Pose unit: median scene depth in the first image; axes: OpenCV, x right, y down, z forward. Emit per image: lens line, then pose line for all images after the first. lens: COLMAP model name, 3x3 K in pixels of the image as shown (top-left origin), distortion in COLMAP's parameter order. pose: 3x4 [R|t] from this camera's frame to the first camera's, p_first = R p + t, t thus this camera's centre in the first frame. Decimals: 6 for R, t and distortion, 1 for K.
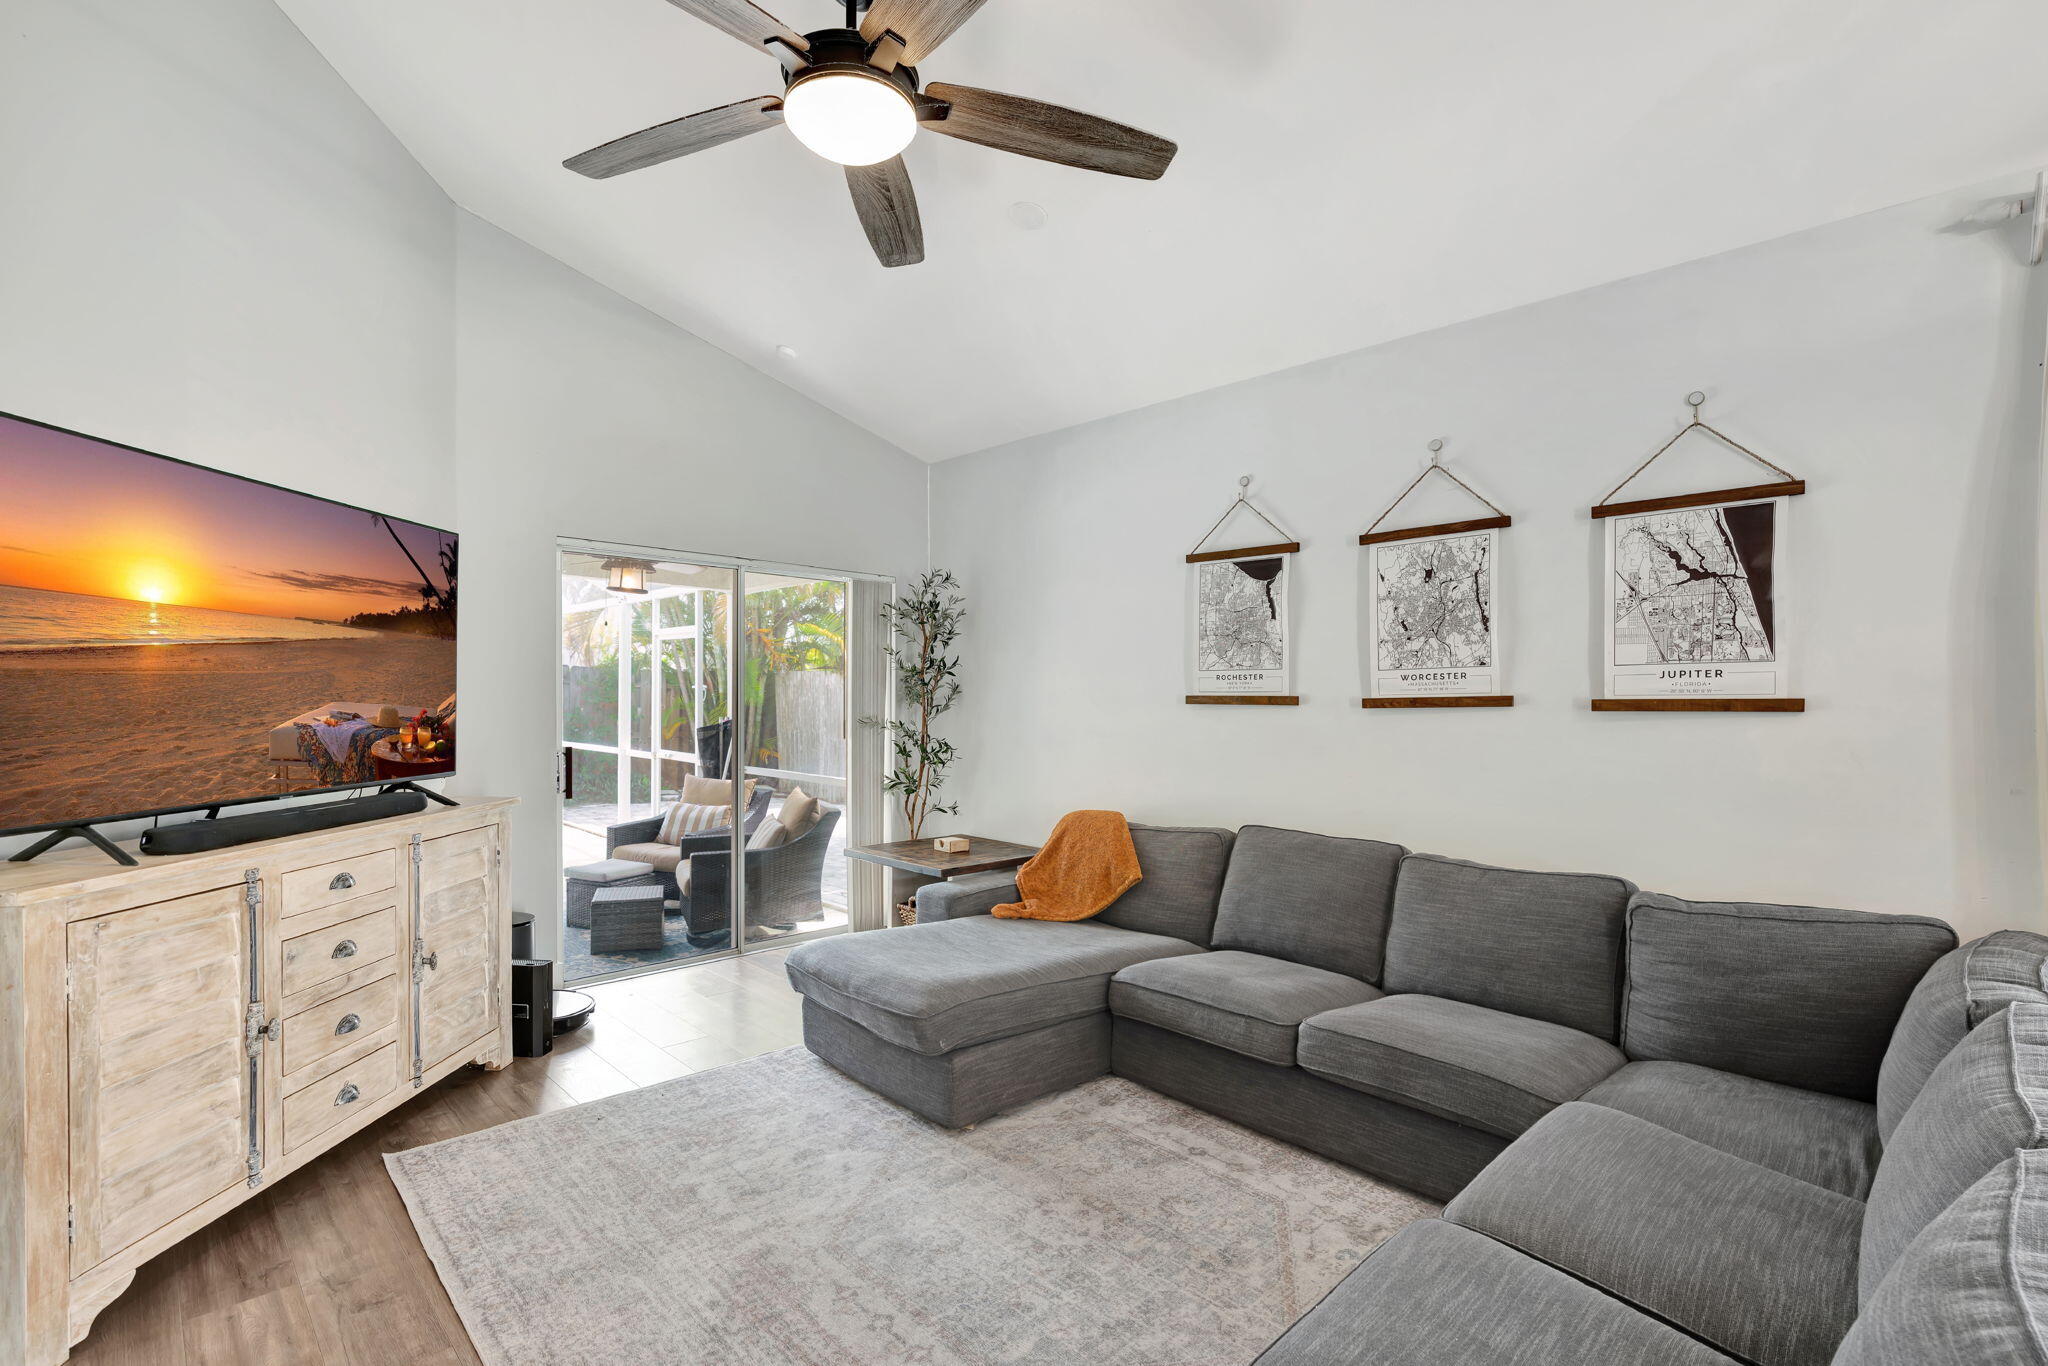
lens RADIAL K [[929.6, 0, 1010.2], [0, 929.6, 714.7], [0, 0, 1]] dist [-0.022618, 0.006336]
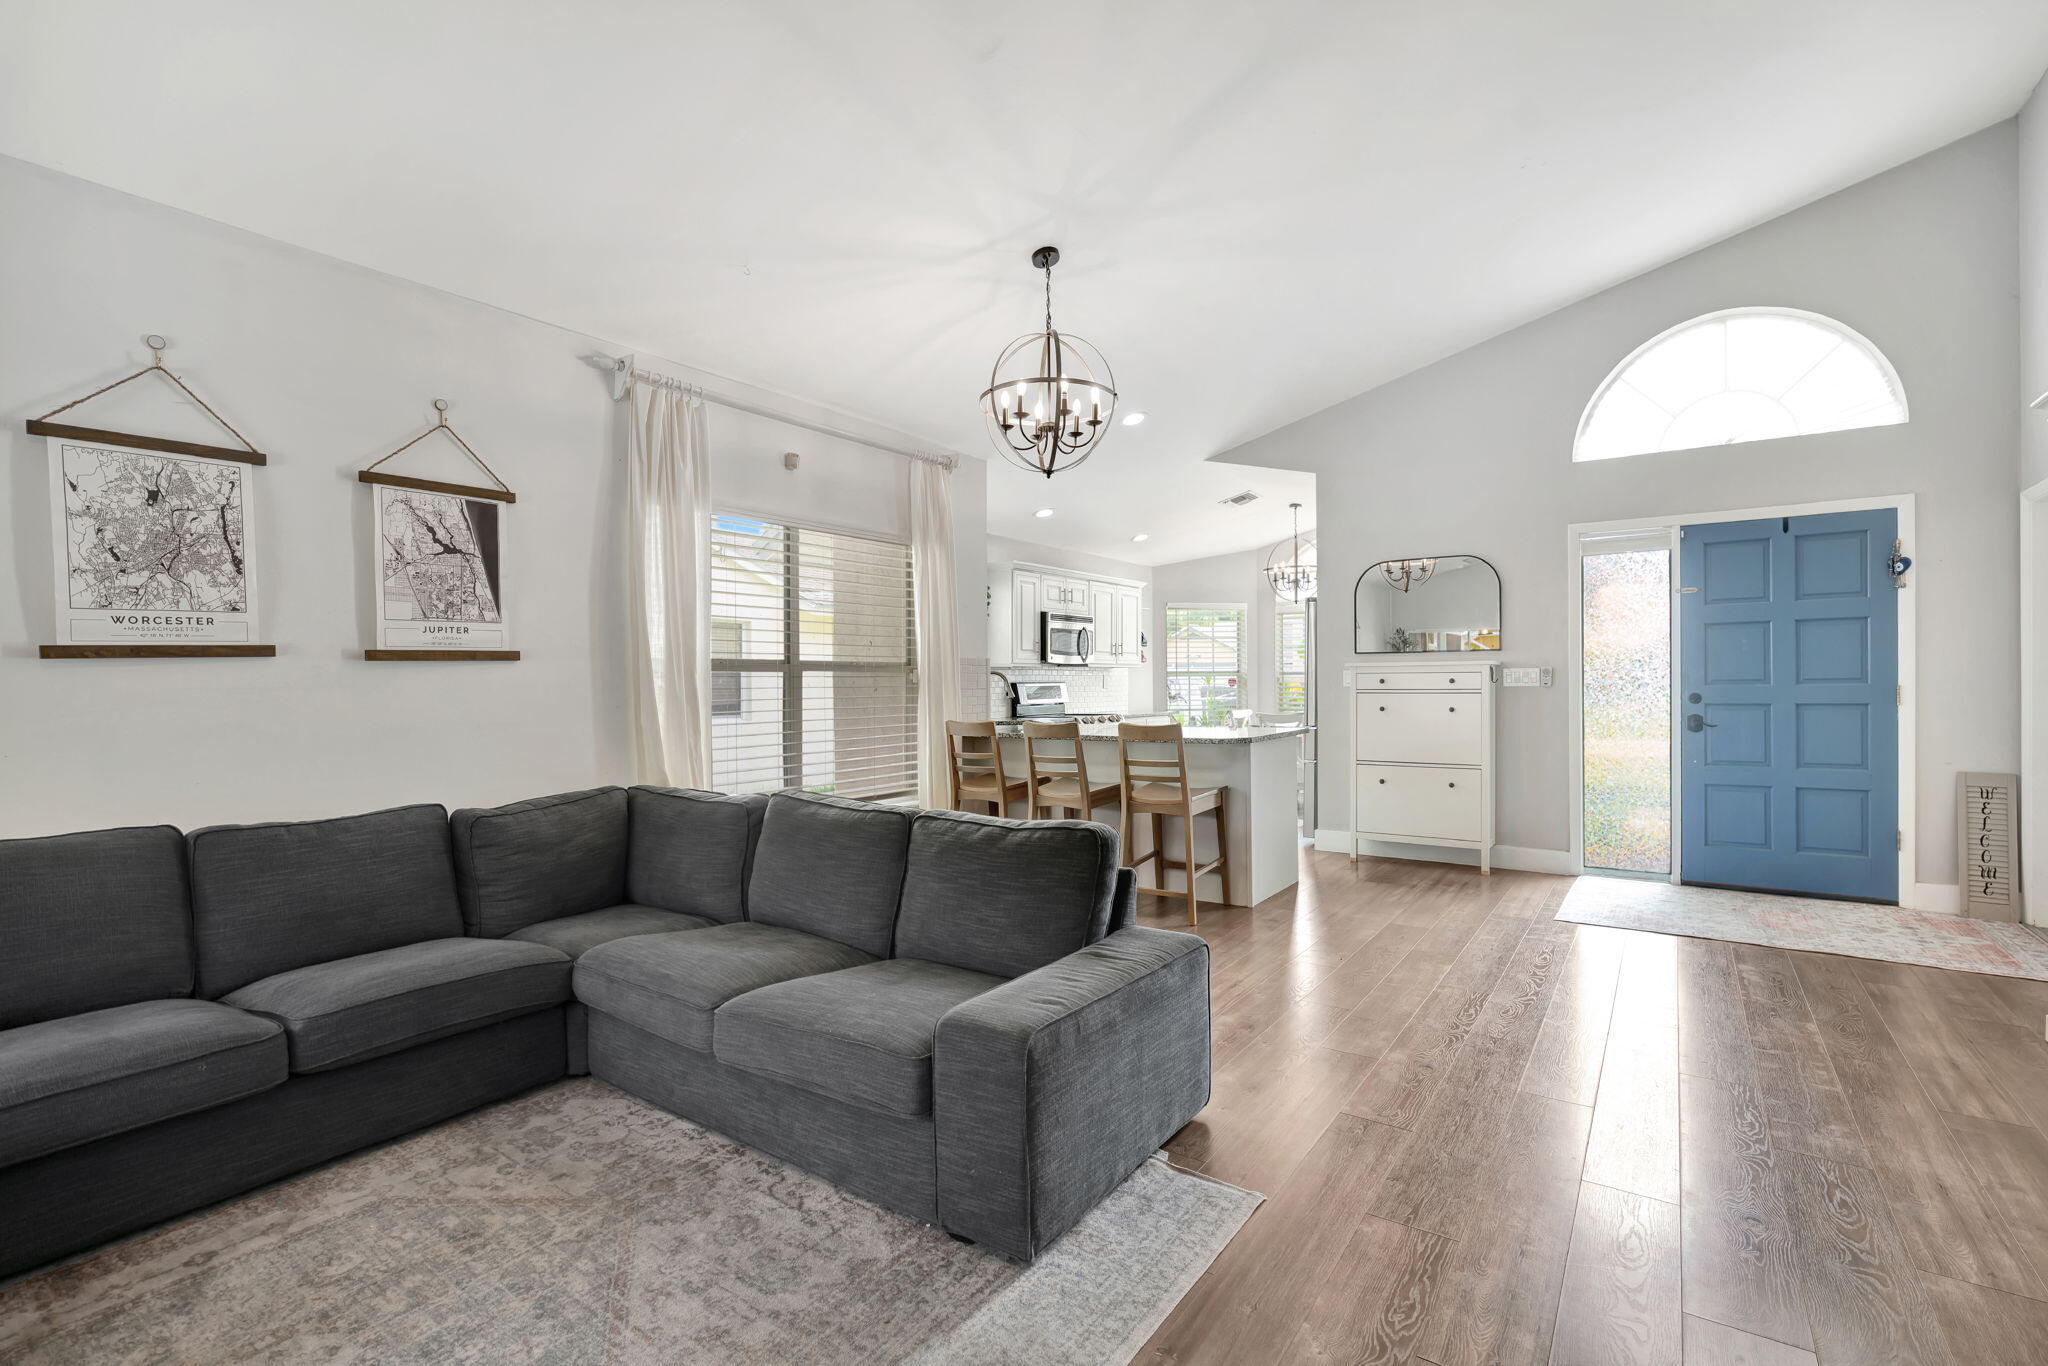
lens RADIAL K [[895.7, 0, 1026.4], [0, 895.7, 690.3], [0, 0, 1]] dist [-0.012186, 0.002715]
pose [[-0.188668, -0.021323, 0.981809, -0.526955], [0.025208, 0.999330, 0.026547, 0.022433], [-0.981717, 0.029758, -0.188004, 0.426547]]
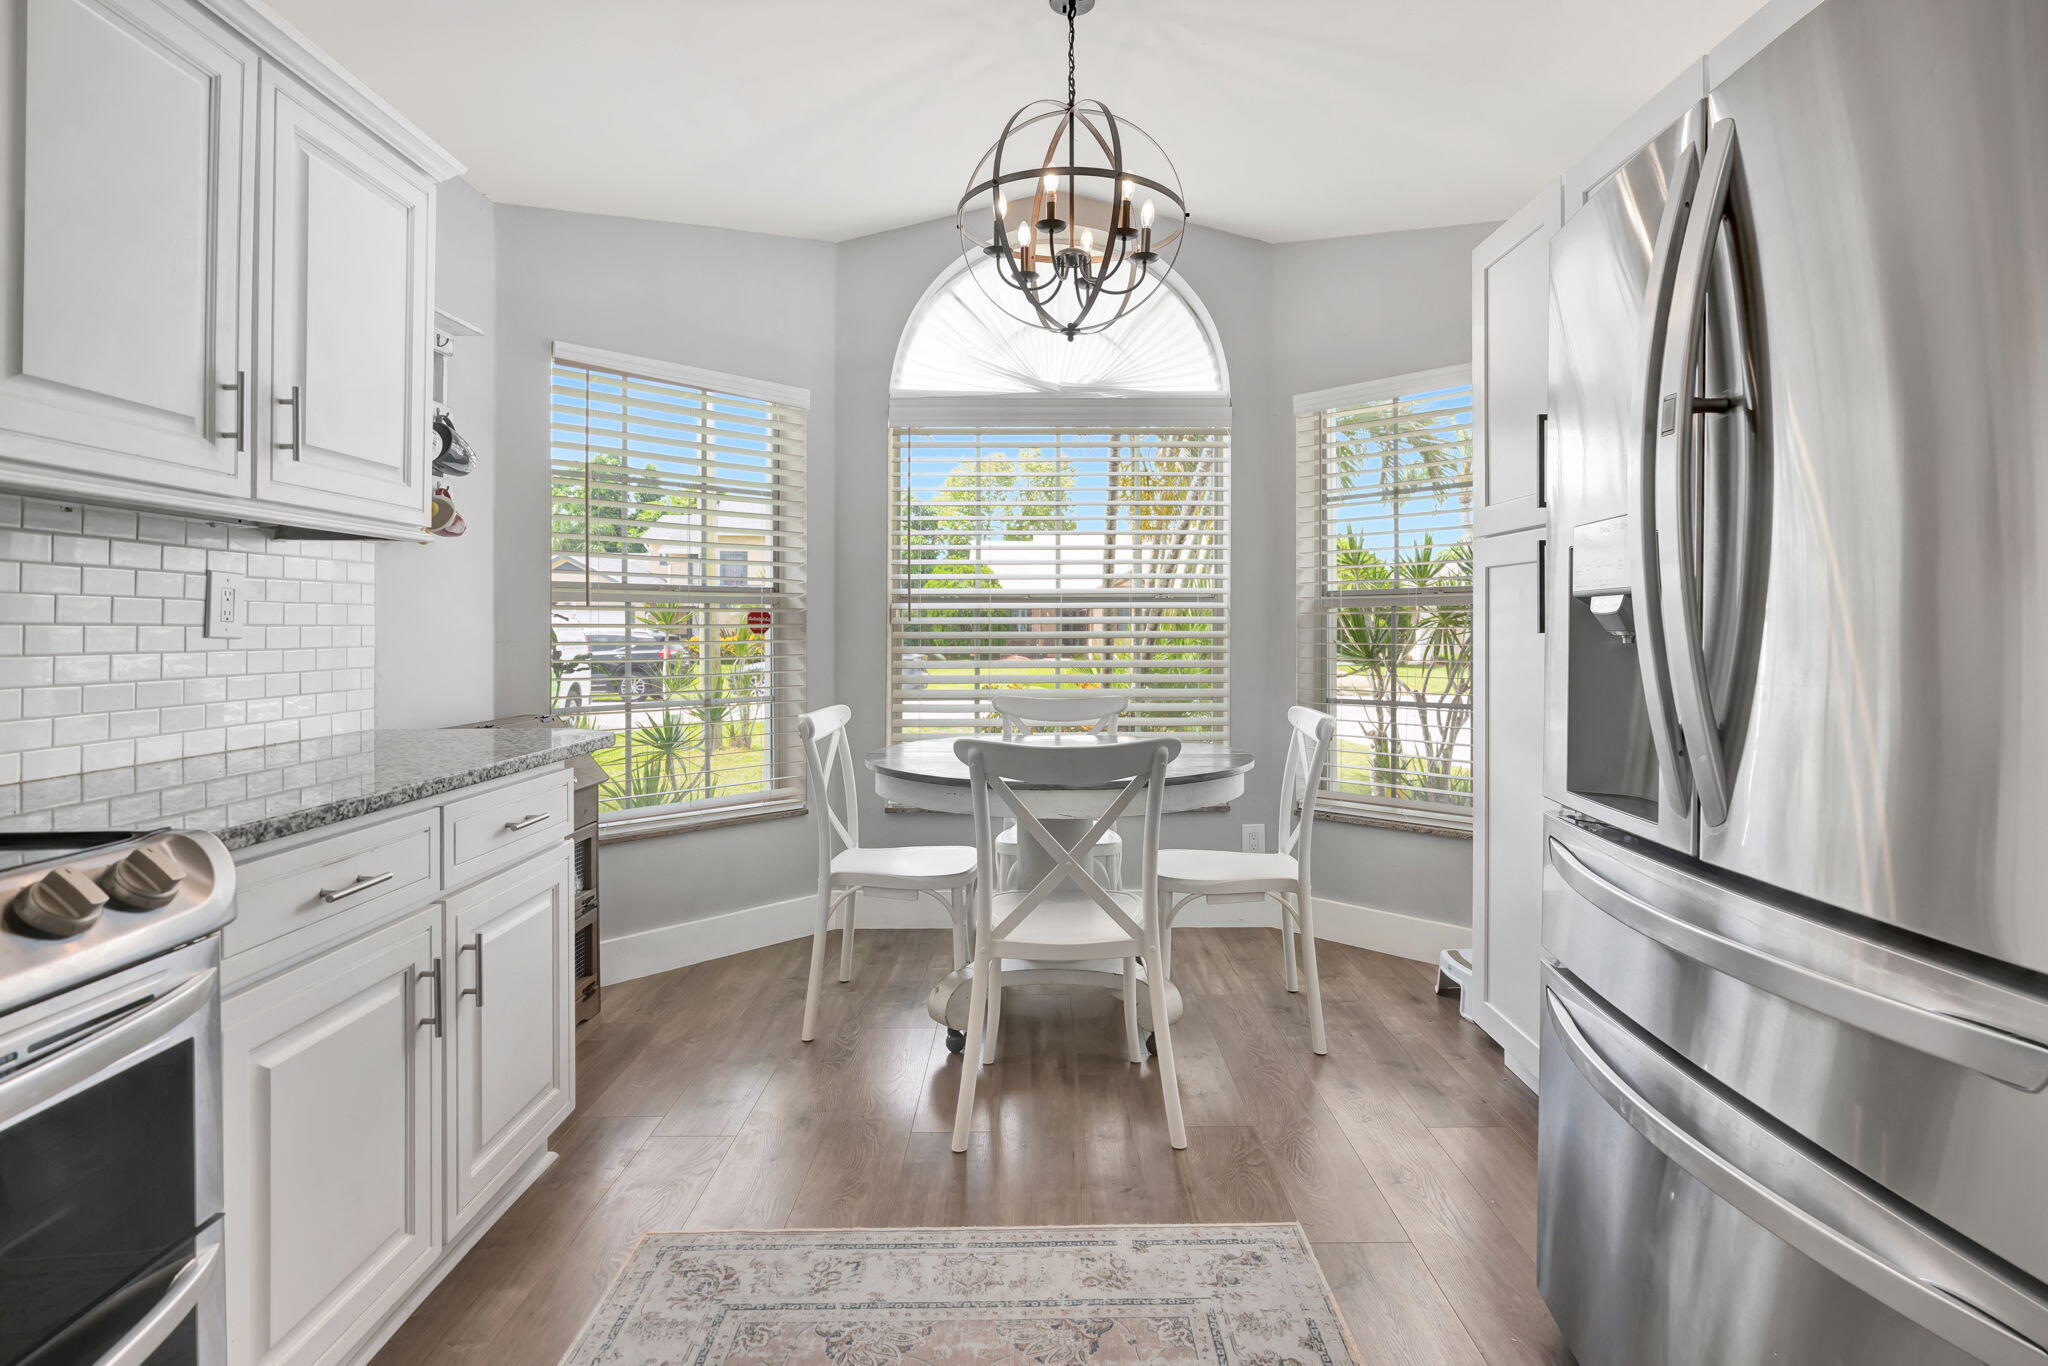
lens RADIAL K [[991.1, 0, 1036.9], [0, 991.1, 626.4], [0, 0, 1]] dist [-0.015700, 0.002677]
pose [[-0.727114, -0.011822, 0.686415, 1.522486], [0.003339, 0.999779, 0.020756, 0.075248], [-0.686509, 0.017384, -0.726913, -0.284449]]
